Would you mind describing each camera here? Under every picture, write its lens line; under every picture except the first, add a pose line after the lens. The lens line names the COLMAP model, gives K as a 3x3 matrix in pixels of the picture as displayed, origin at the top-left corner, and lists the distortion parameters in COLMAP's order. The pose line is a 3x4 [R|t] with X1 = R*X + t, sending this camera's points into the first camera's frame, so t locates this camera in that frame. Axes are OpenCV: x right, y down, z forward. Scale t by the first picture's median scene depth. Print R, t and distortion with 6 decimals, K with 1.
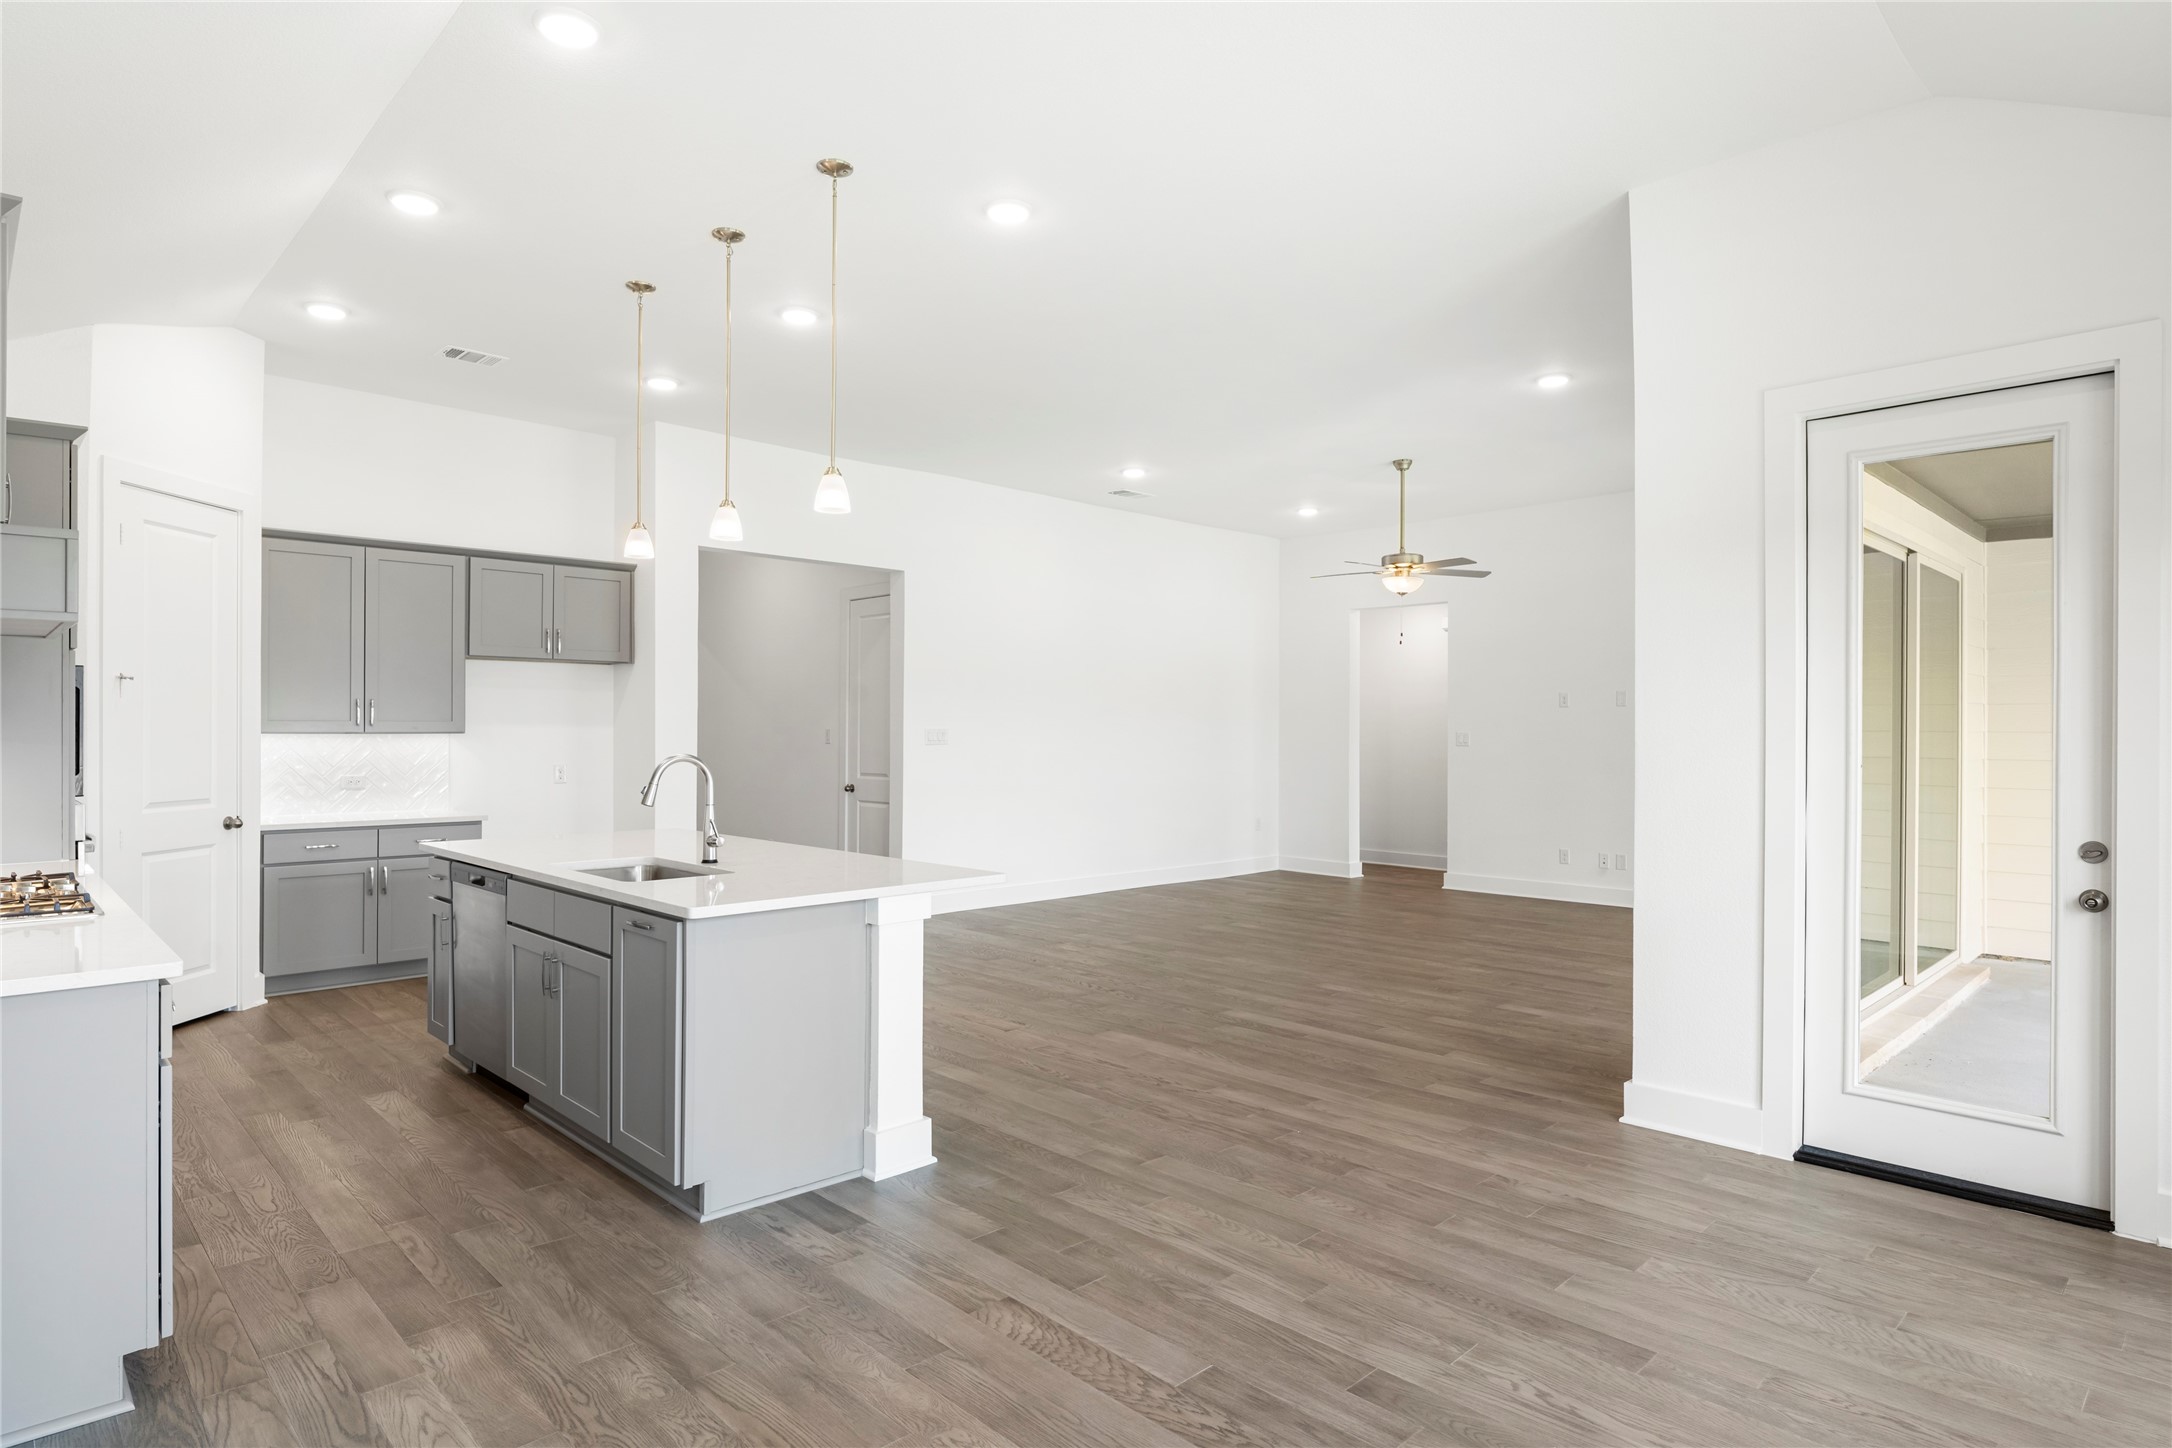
lens RADIAL K [[1185.3, 0, 1078.3], [0, 1185.3, 722.2], [0, 0, 1]] dist [-0.003251, -0.002368]
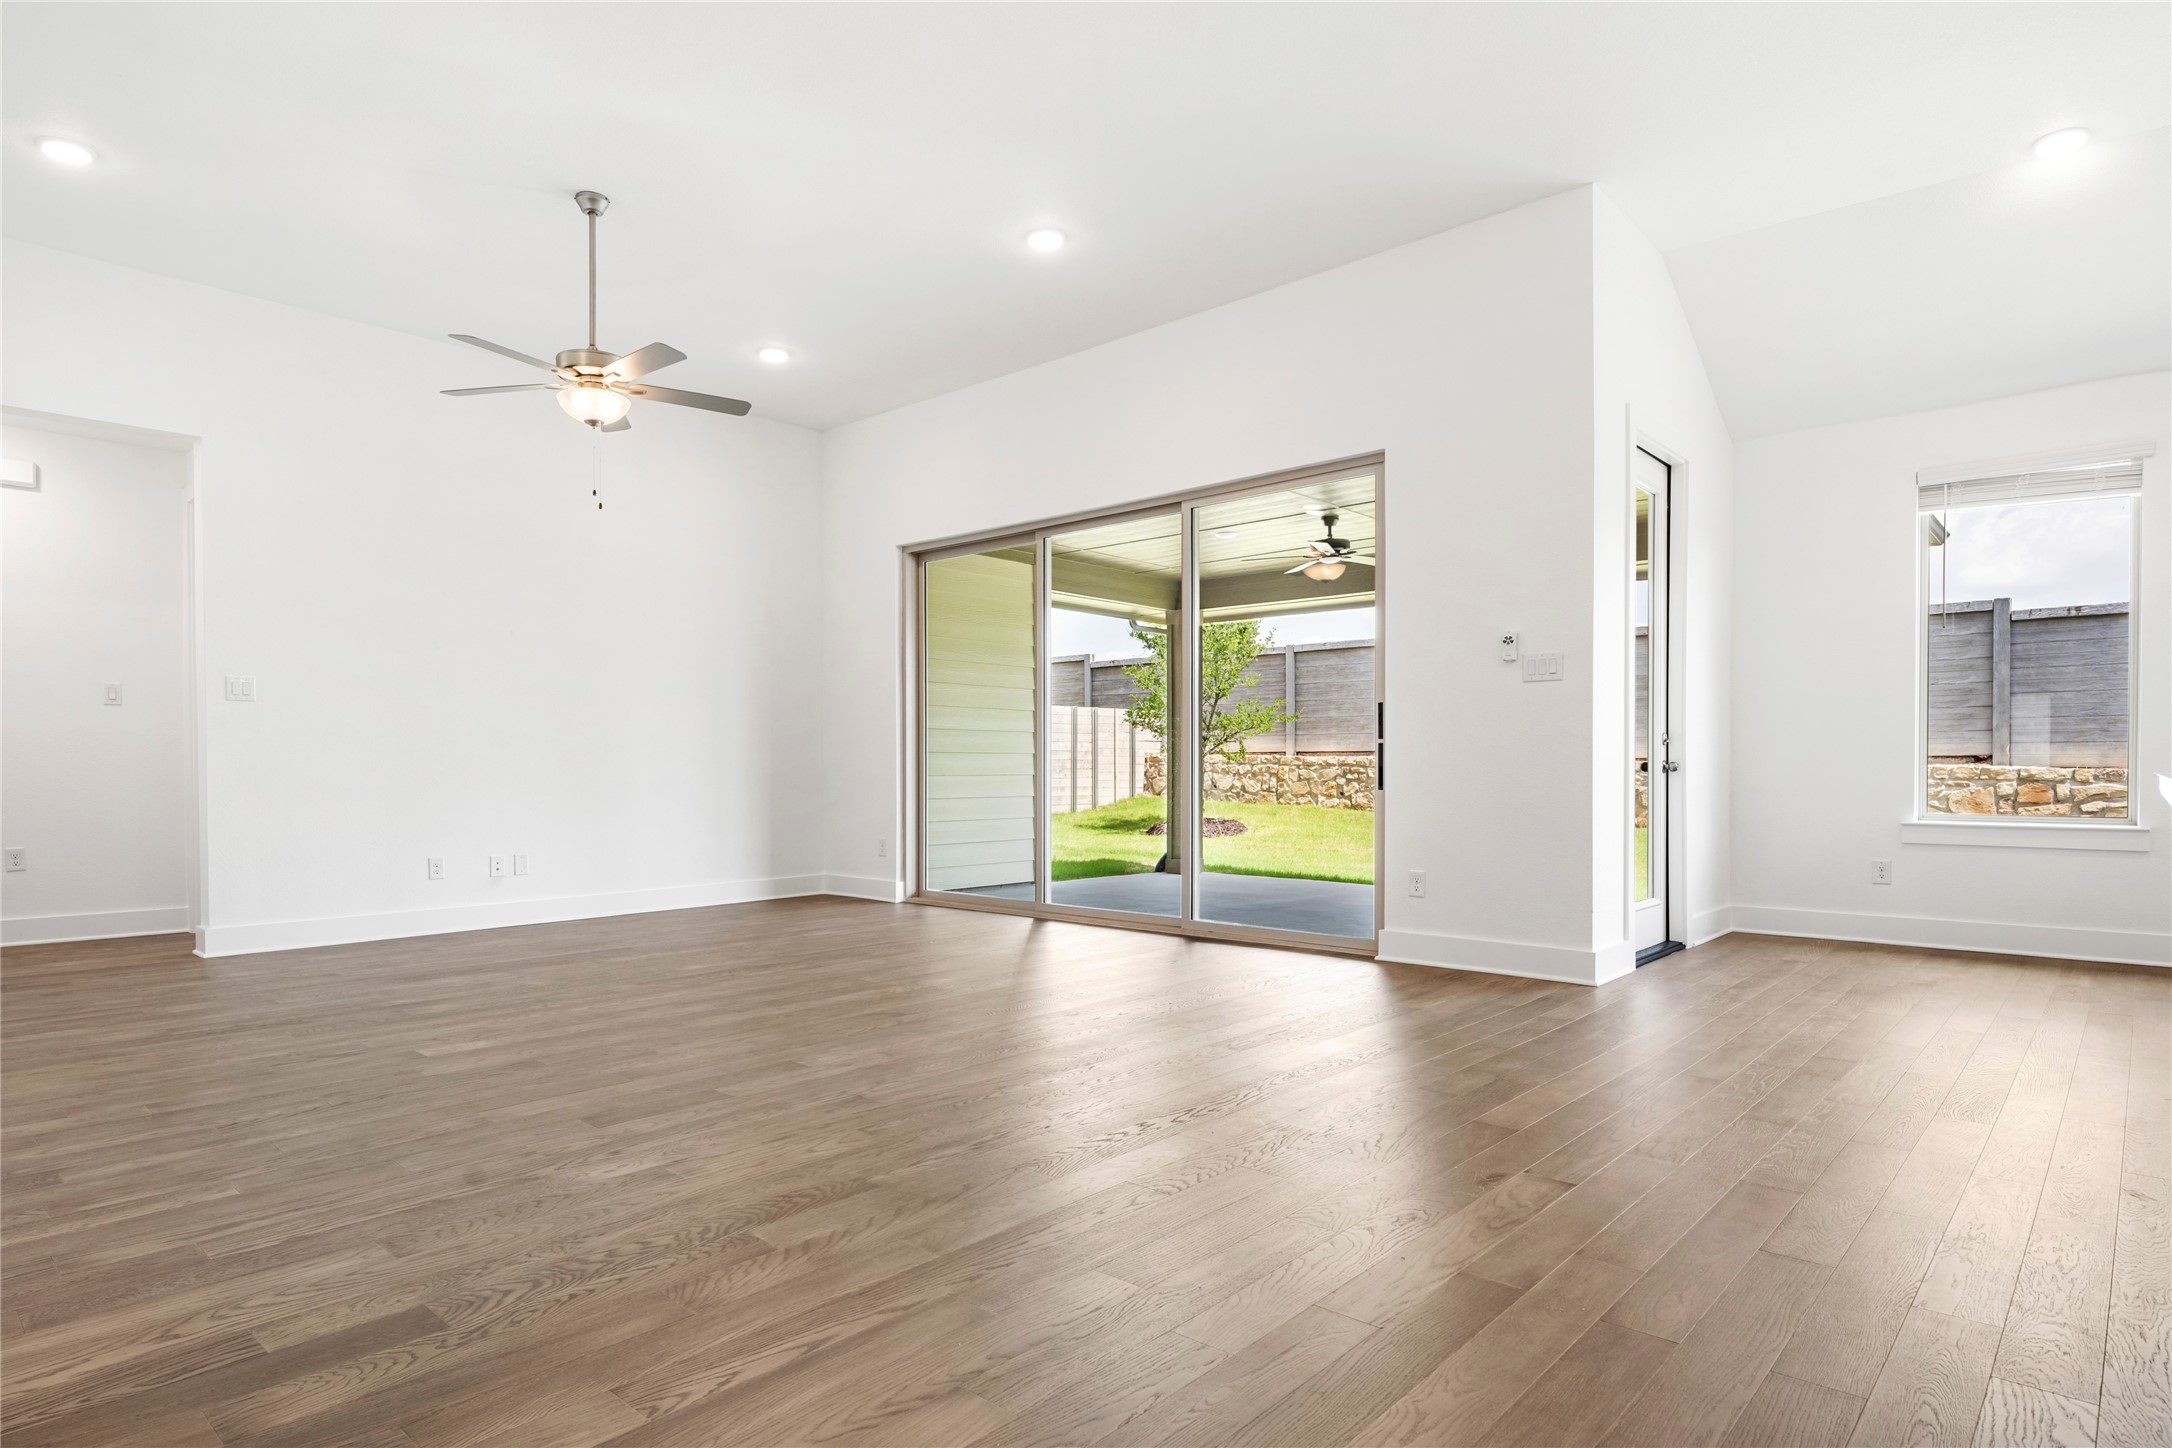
lens RADIAL K [[1186.9, 0, 1076.3], [0, 1186.9, 781.8], [0, 0, 1]] dist [-0.002110, -0.002794]
pose [[-0.065046, -0.017387, 0.997731, -0.493431], [-0.005062, 0.999841, 0.017094, 0.086740], [-0.997869, -0.003939, -0.065124, 1.166652]]
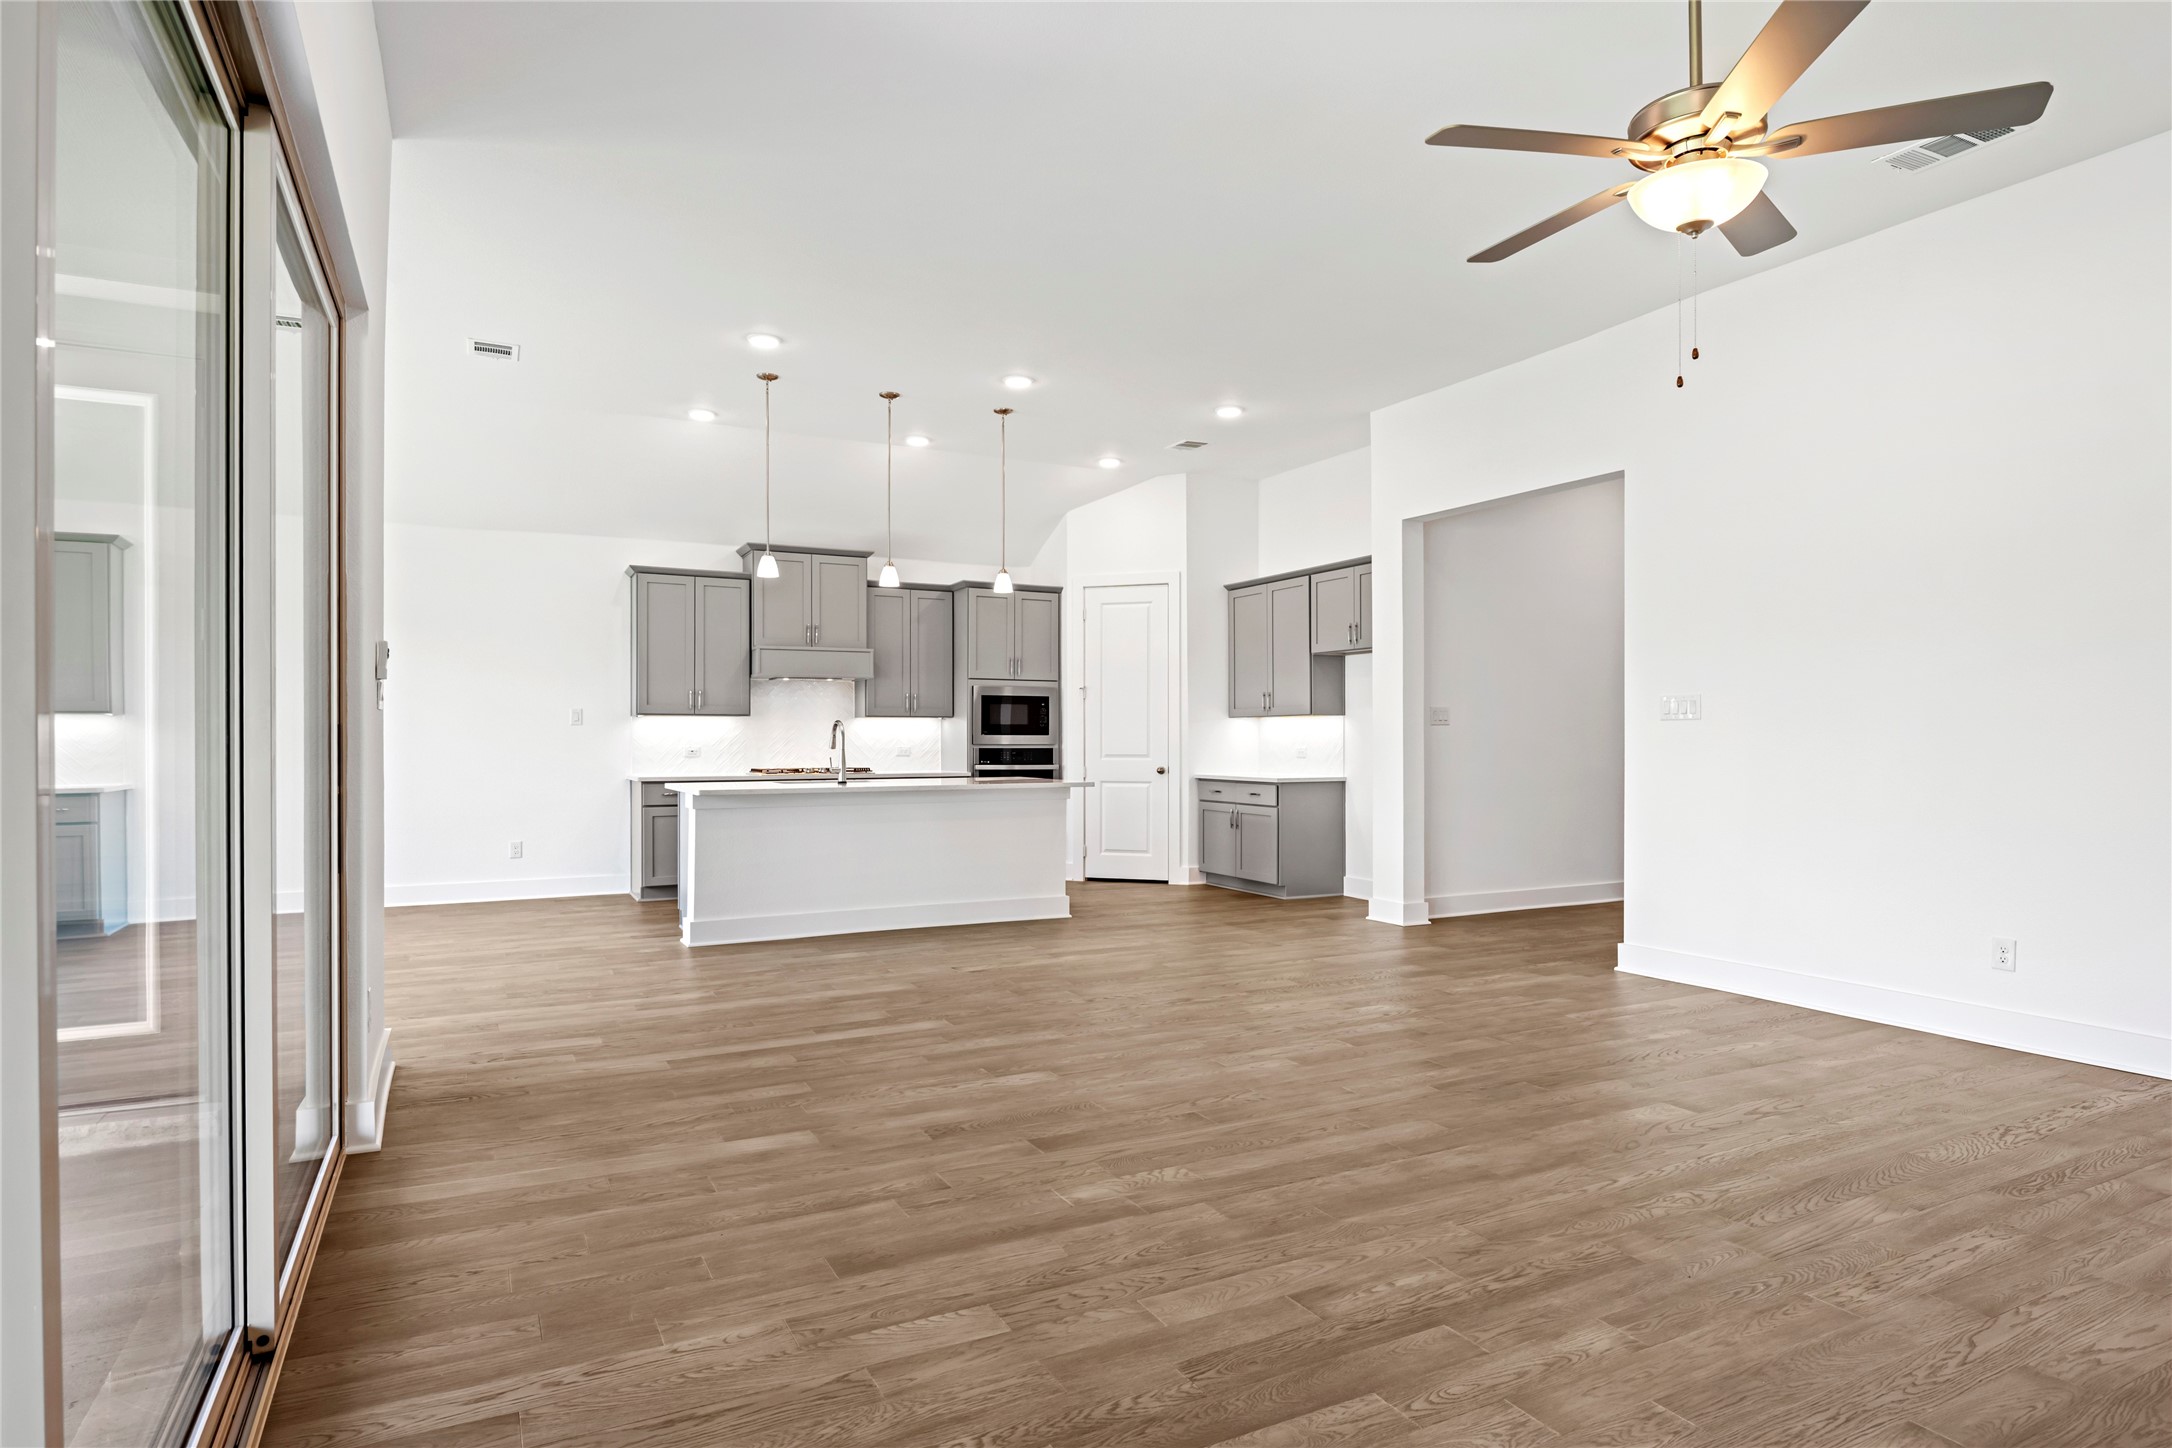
lens RADIAL K [[1183.1, 0, 1079.9], [0, 1183.1, 735.8], [0, 0, 1]] dist [0.000505, -0.000266]
pose [[-0.283567, -0.005928, -0.958934, 0.926240], [0.005731, 0.999953, -0.007876, 0.048501], [0.958935, -0.007729, -0.283519, 1.358625]]
